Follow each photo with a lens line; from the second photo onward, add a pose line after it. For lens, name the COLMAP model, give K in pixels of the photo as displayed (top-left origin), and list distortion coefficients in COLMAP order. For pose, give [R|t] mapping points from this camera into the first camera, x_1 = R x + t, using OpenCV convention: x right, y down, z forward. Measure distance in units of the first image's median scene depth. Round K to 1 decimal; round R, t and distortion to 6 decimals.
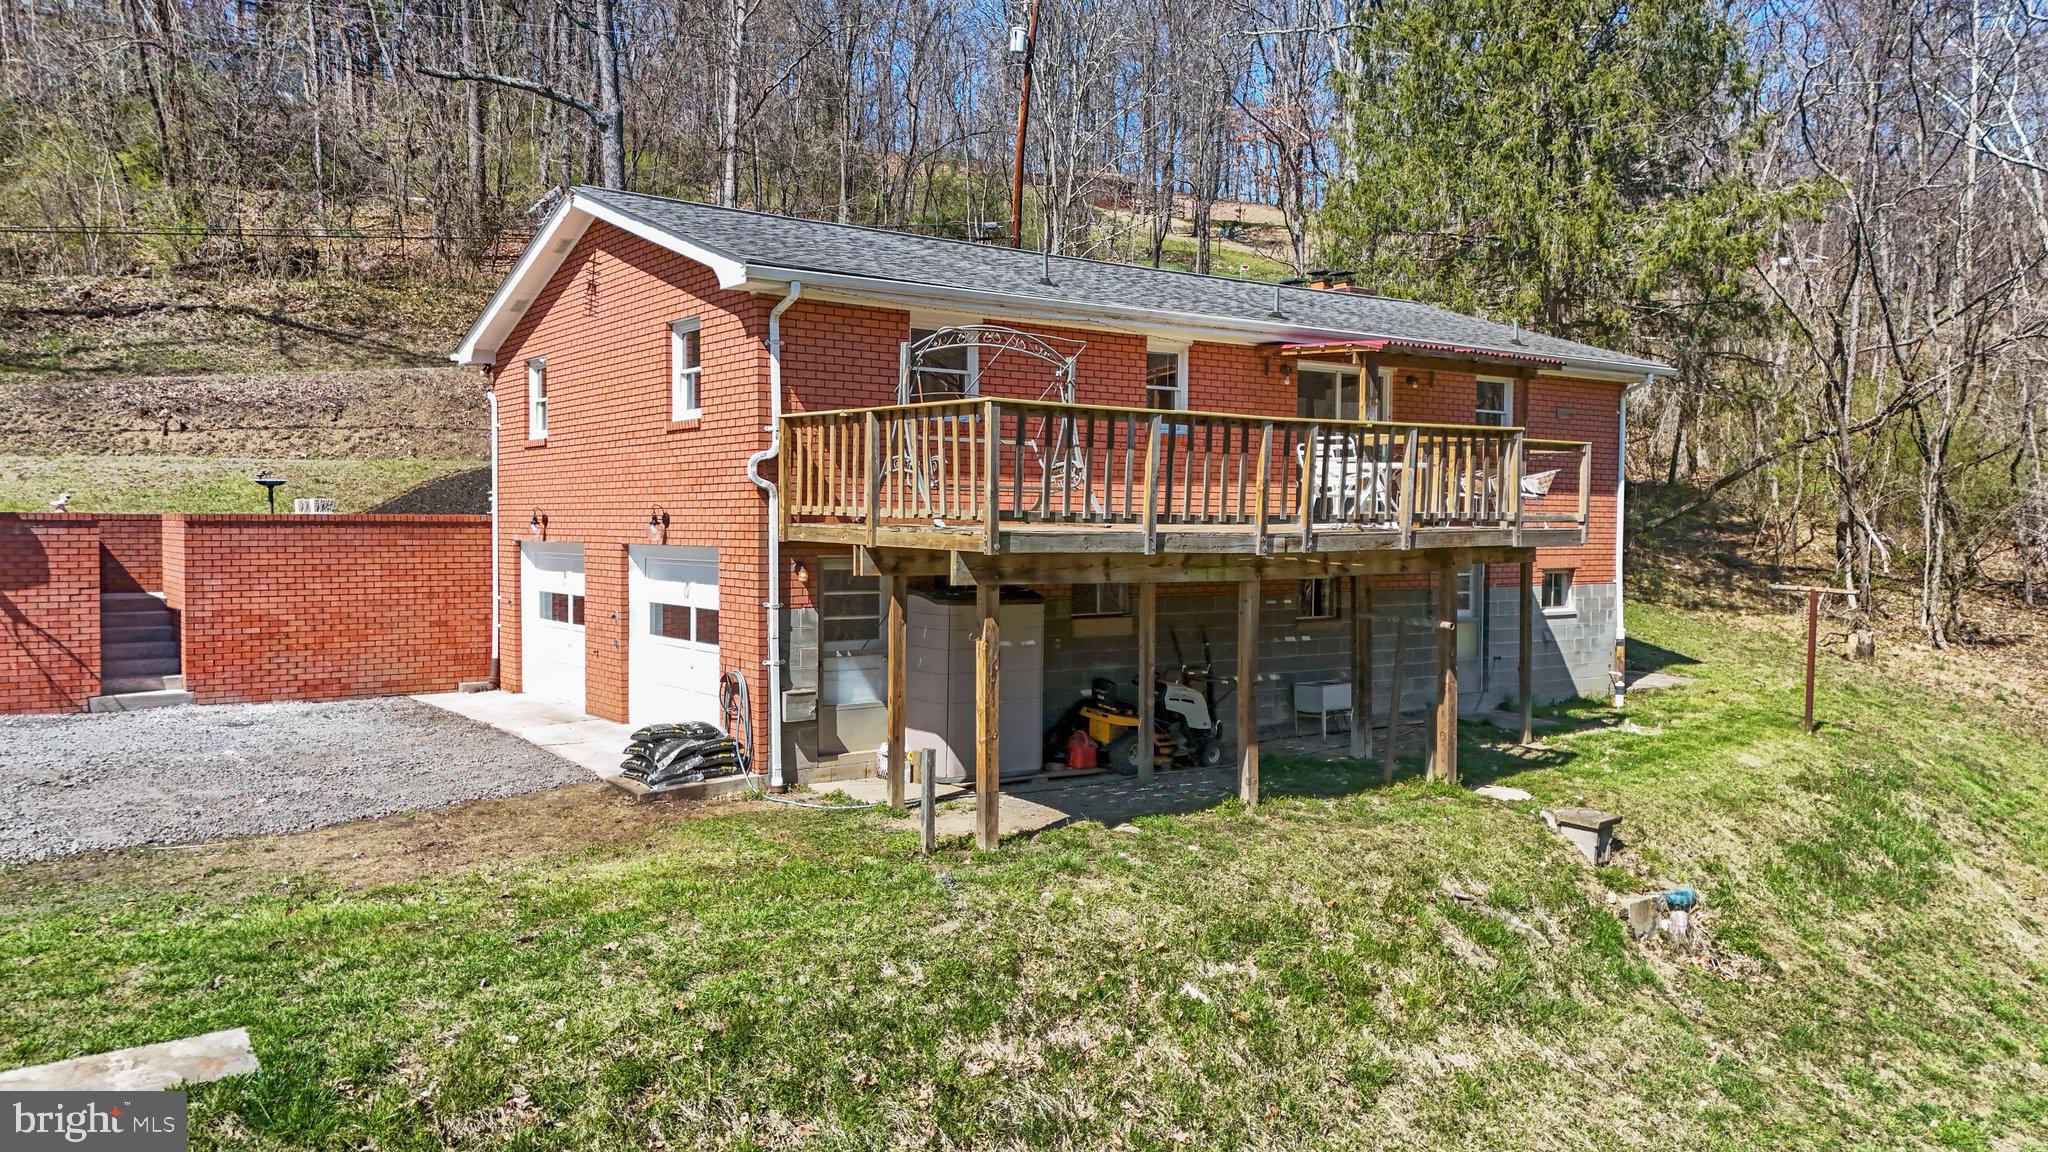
lens RADIAL K [[1499.2, 0, 1024.0], [0, 1499.2, 576.0], [0, 0, 1]] dist [0.063667, -0.003642]
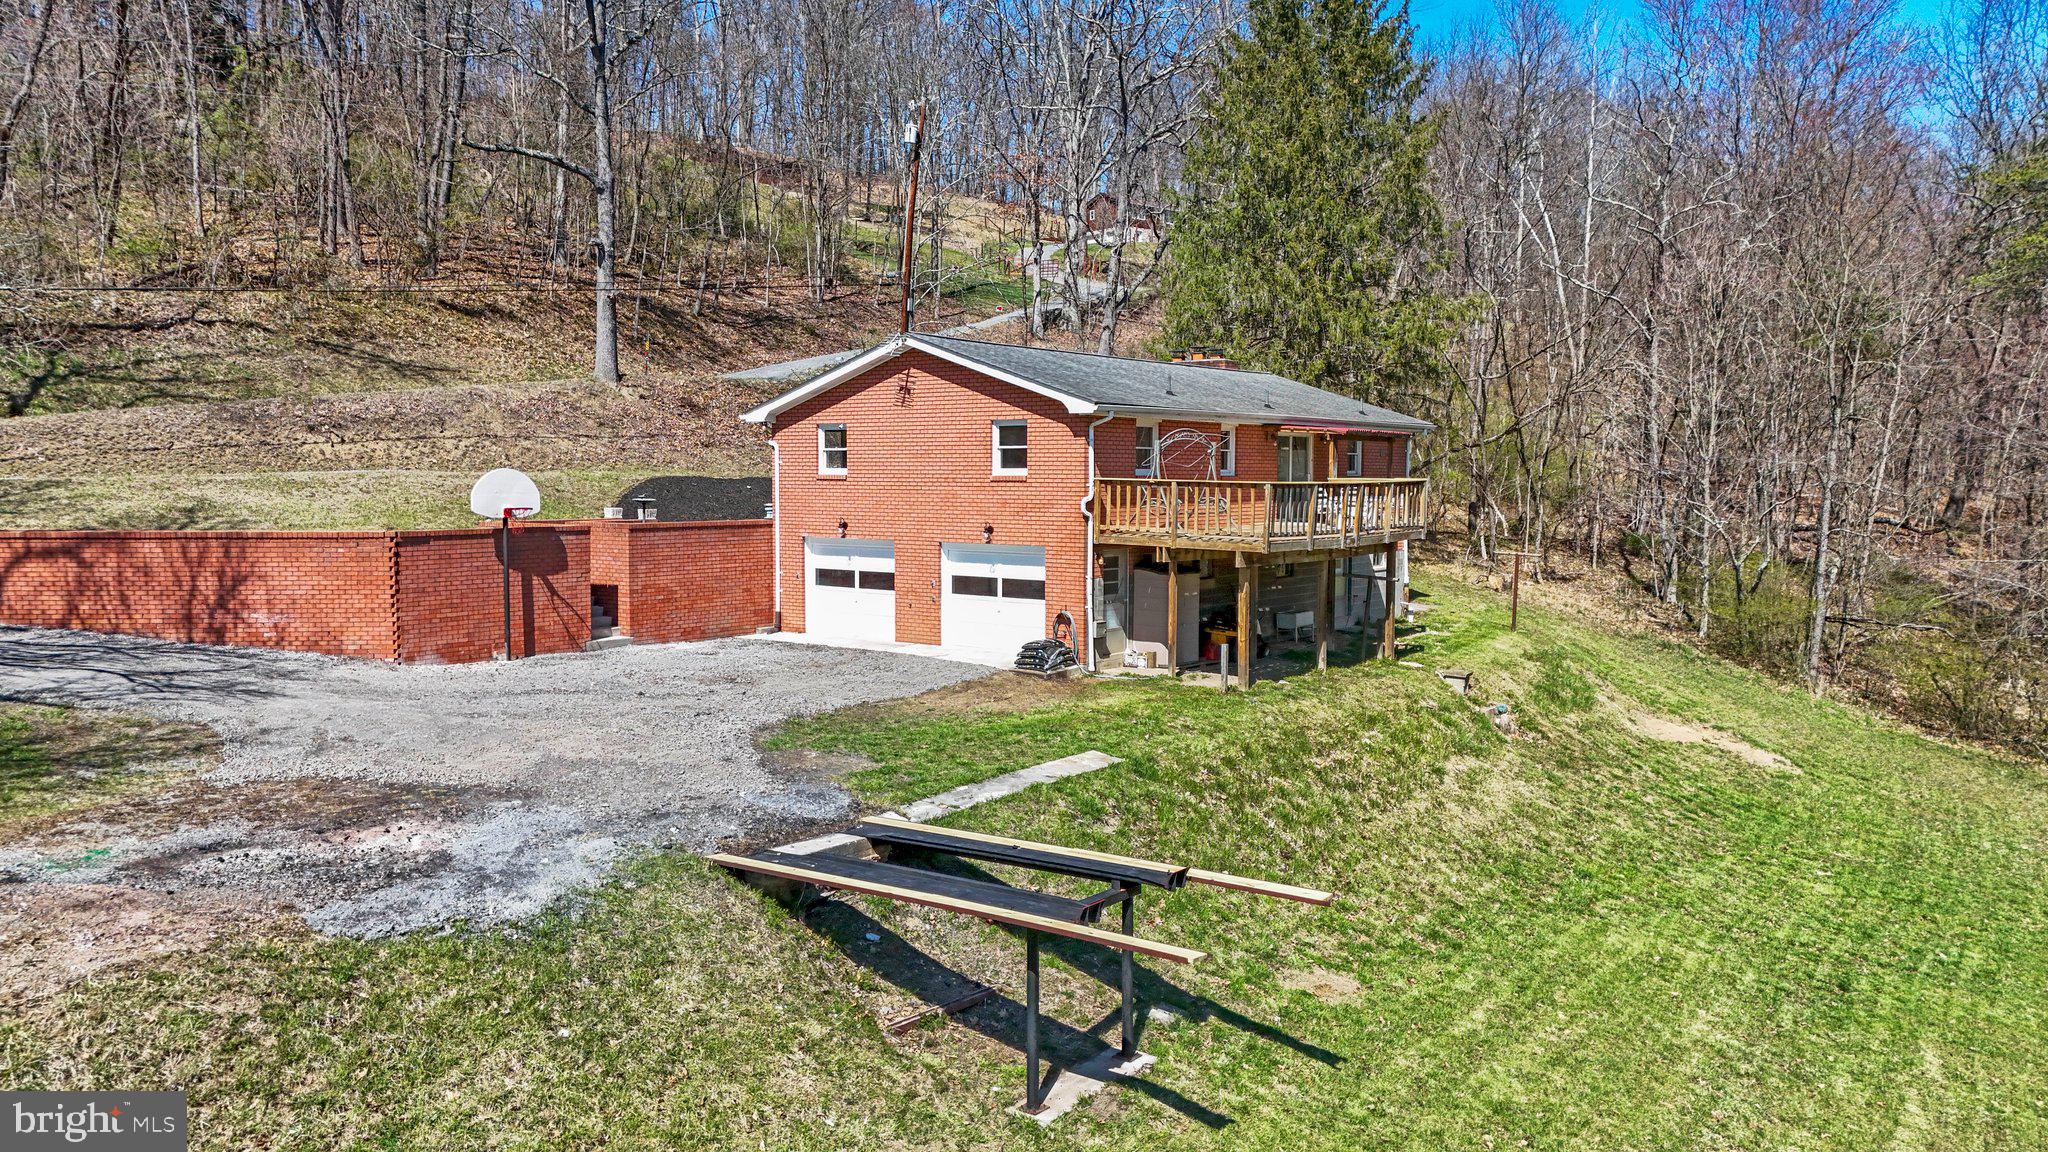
lens RADIAL K [[1516.6, 0, 1024.9], [0, 1516.6, 547.3], [0, 0, 1]] dist [0.112157, -0.001350]
pose [[0.959064, -0.015719, 0.282753, -0.646126], [0.011187, 0.999782, 0.017636, -0.043267], [-0.282969, -0.013751, 0.959031, -0.678700]]
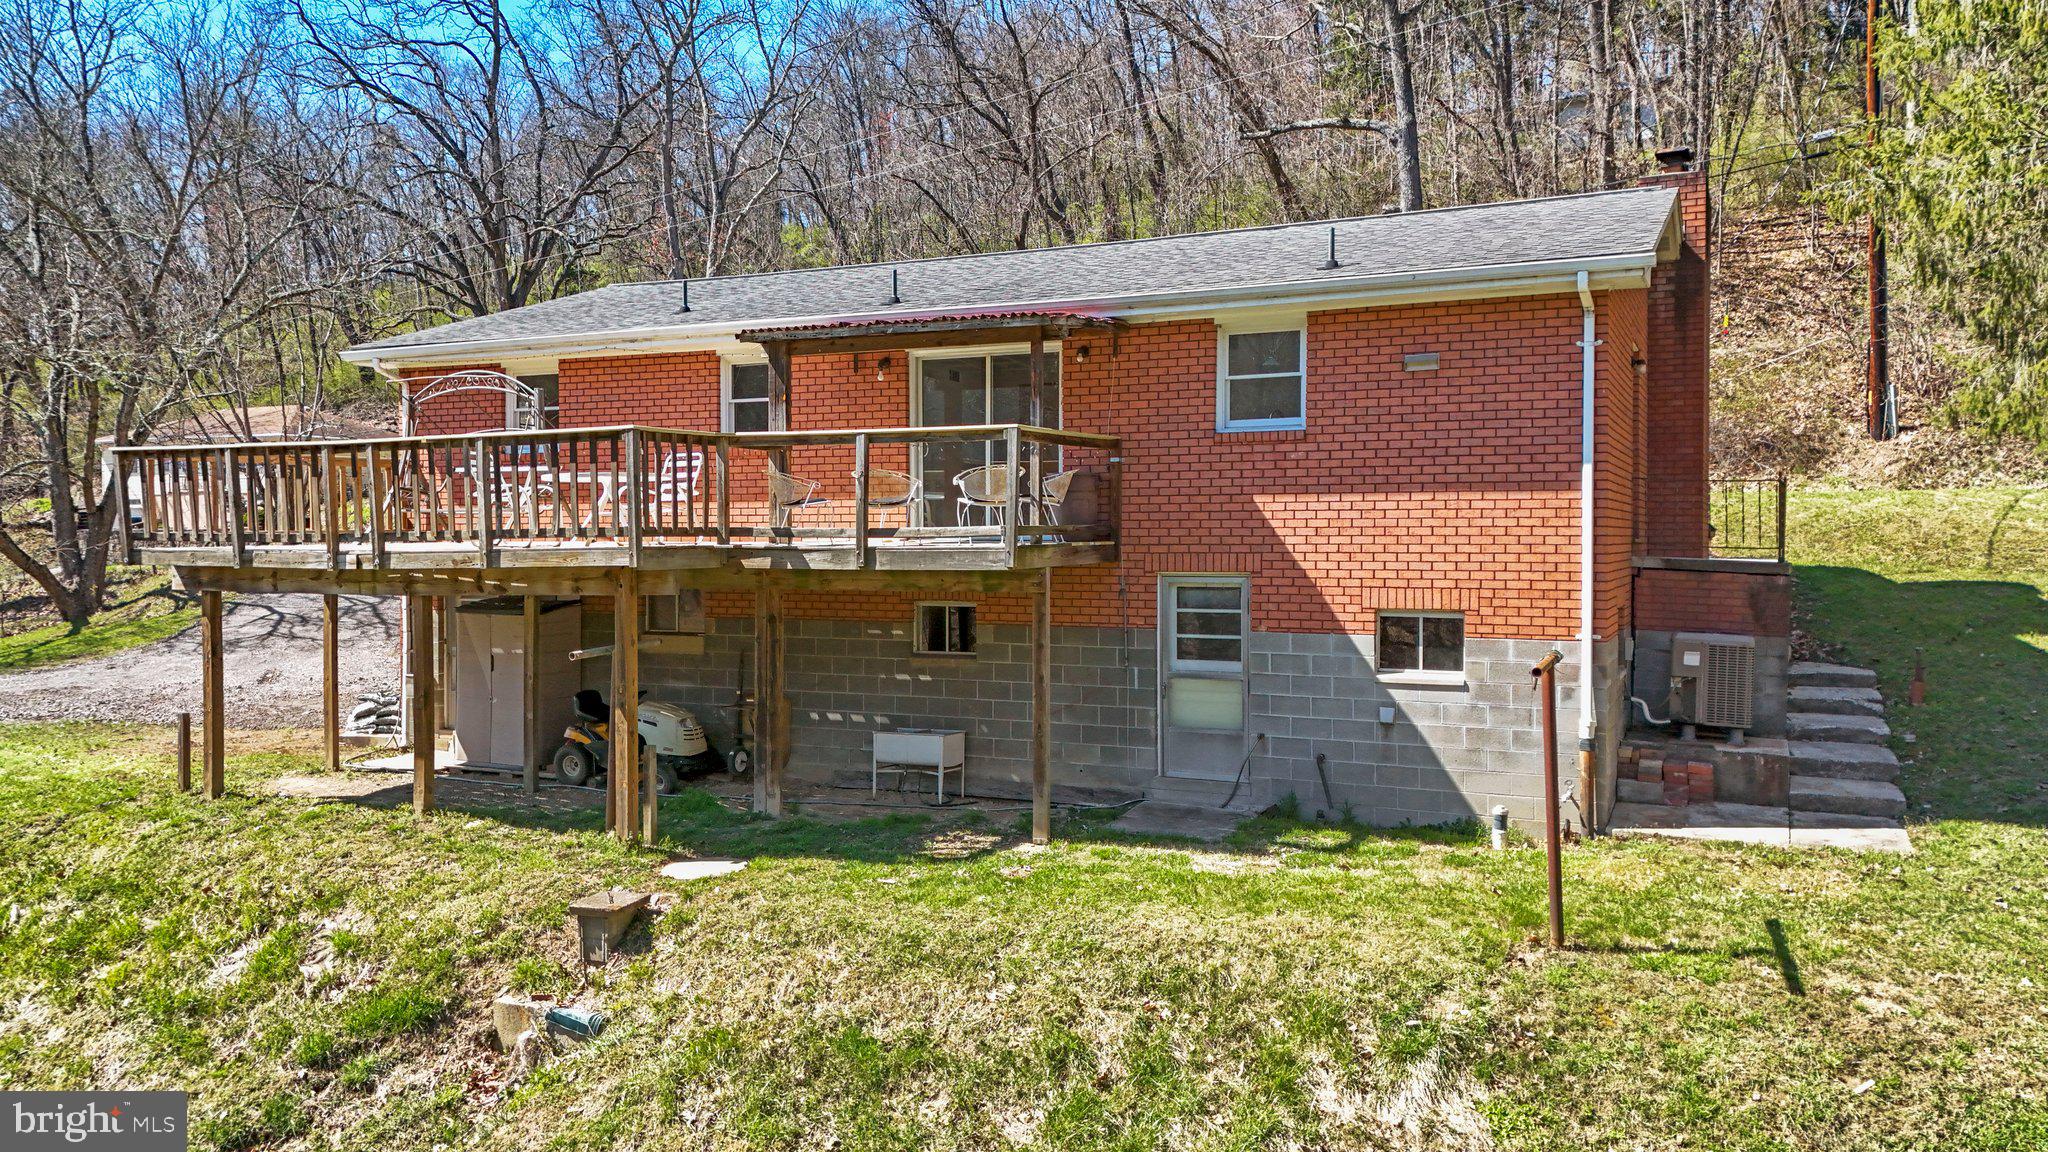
lens RADIAL K [[1516.6, 0, 1024.9], [0, 1516.6, 547.3], [0, 0, 1]] dist [0.112157, -0.001350]
pose [[0.484904, -0.001350, -0.874567, 1.014000], [-0.030007, 0.999384, -0.018180, -0.017505], [0.874053, 0.035059, 0.484565, 0.666997]]
